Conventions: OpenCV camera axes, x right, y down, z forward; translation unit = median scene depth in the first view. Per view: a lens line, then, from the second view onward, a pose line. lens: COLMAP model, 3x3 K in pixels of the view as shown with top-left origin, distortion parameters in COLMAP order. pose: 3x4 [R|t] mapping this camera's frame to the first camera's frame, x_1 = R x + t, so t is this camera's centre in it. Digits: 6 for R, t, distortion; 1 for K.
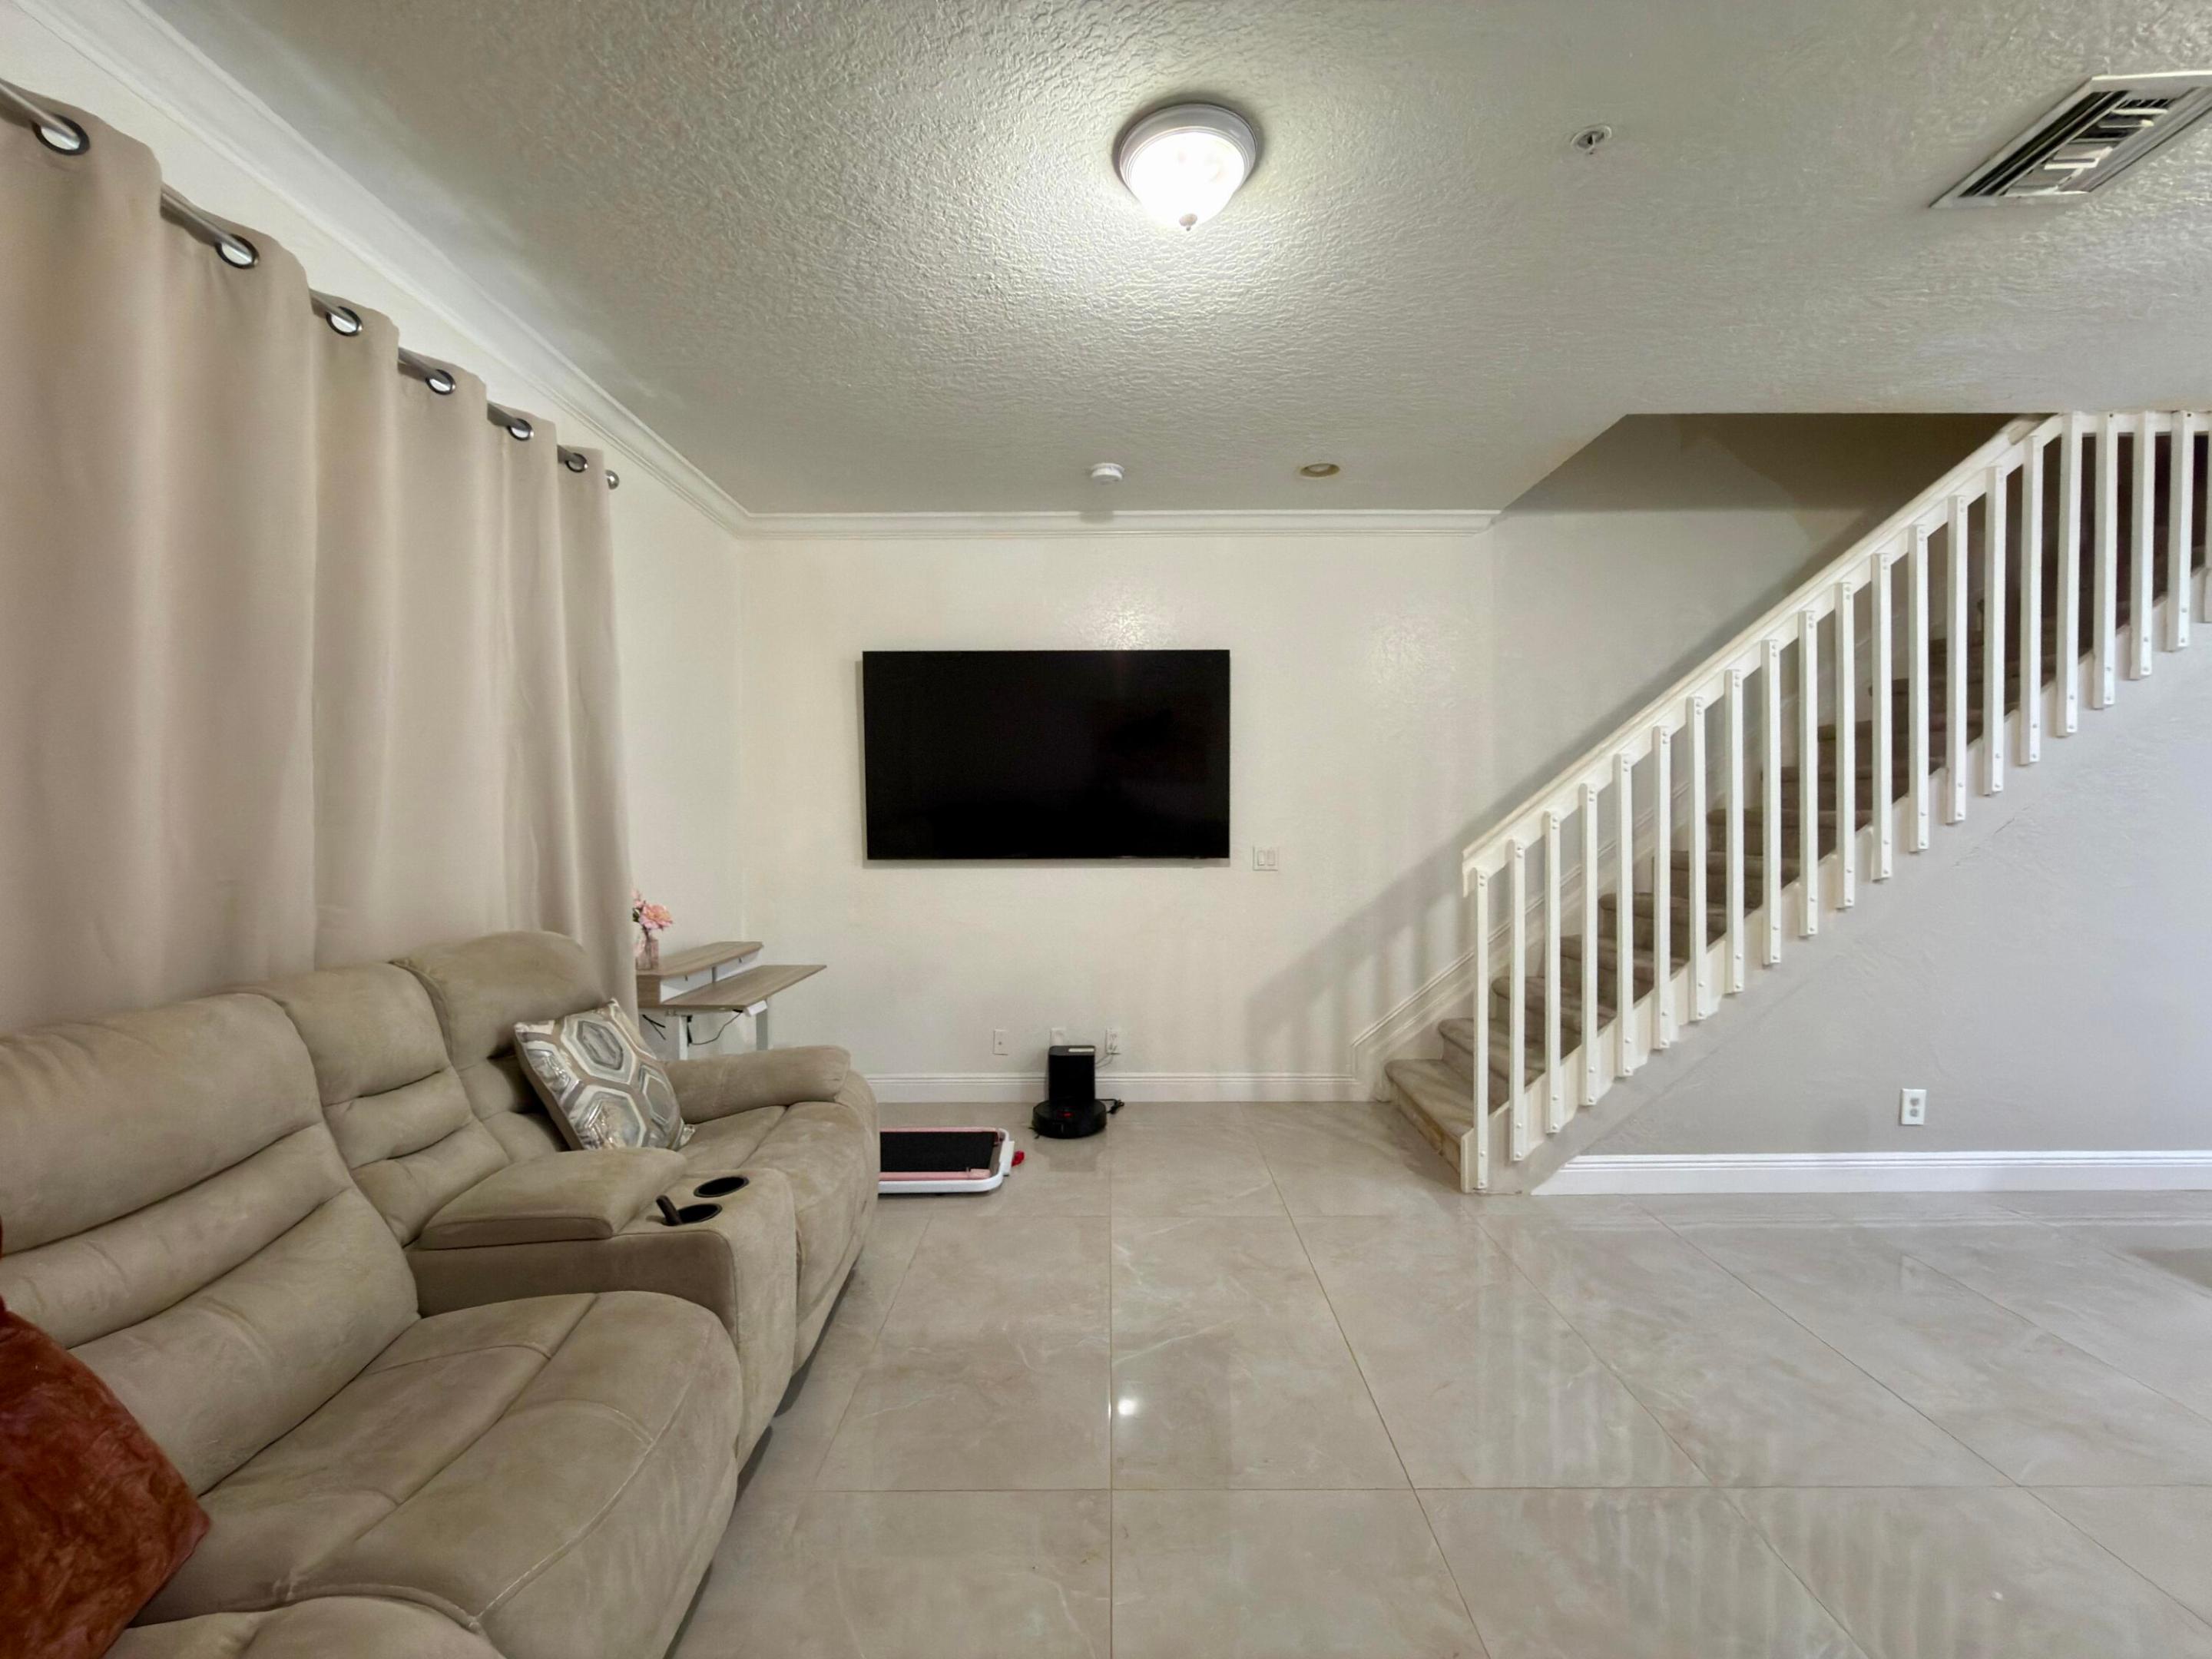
lens RADIAL K [[883.4, 0, 1101.1], [0, 883.4, 826.8], [0, 0, 1]] dist [0.001447, 0.000361]
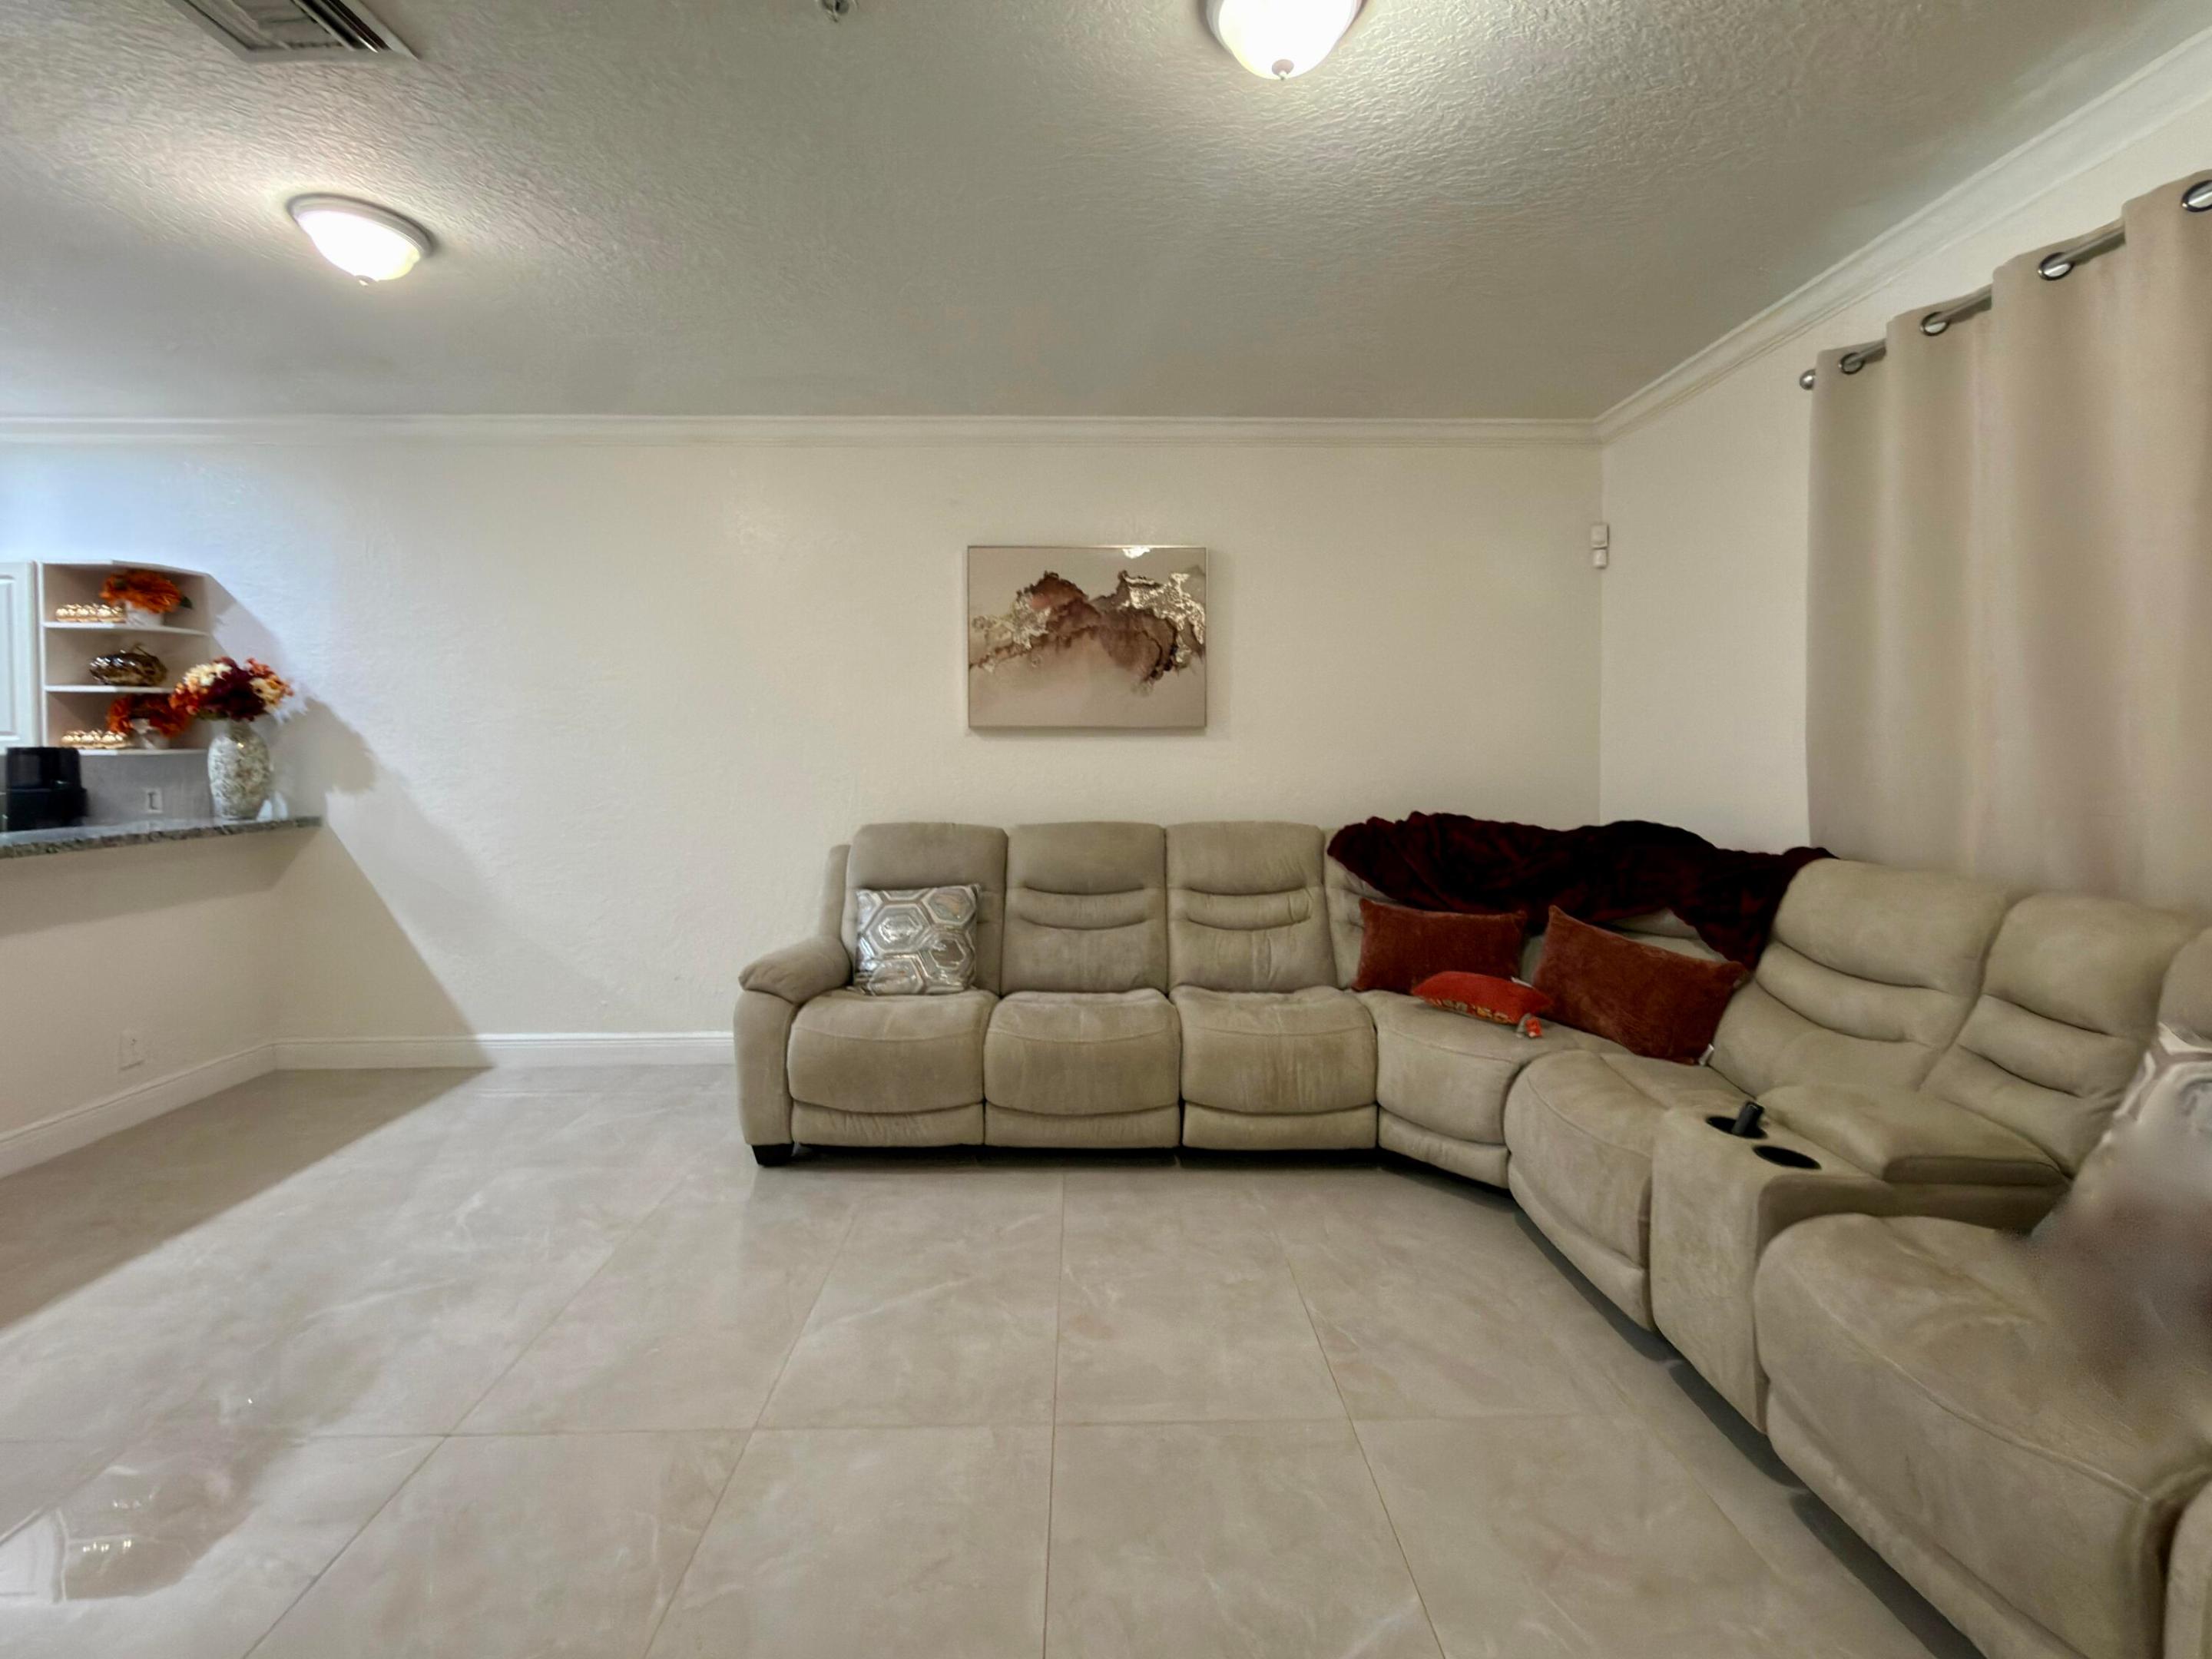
lens RADIAL K [[945.6, 0, 1105.3], [0, 945.6, 767.2], [0, 0, 1]] dist [0.000525, 0.000101]
pose [[-0.999636, 0.009980, -0.025052, 0.173339], [0.008990, 0.999186, 0.039332, -0.024680], [0.025424, 0.039092, -0.998912, 1.147912]]
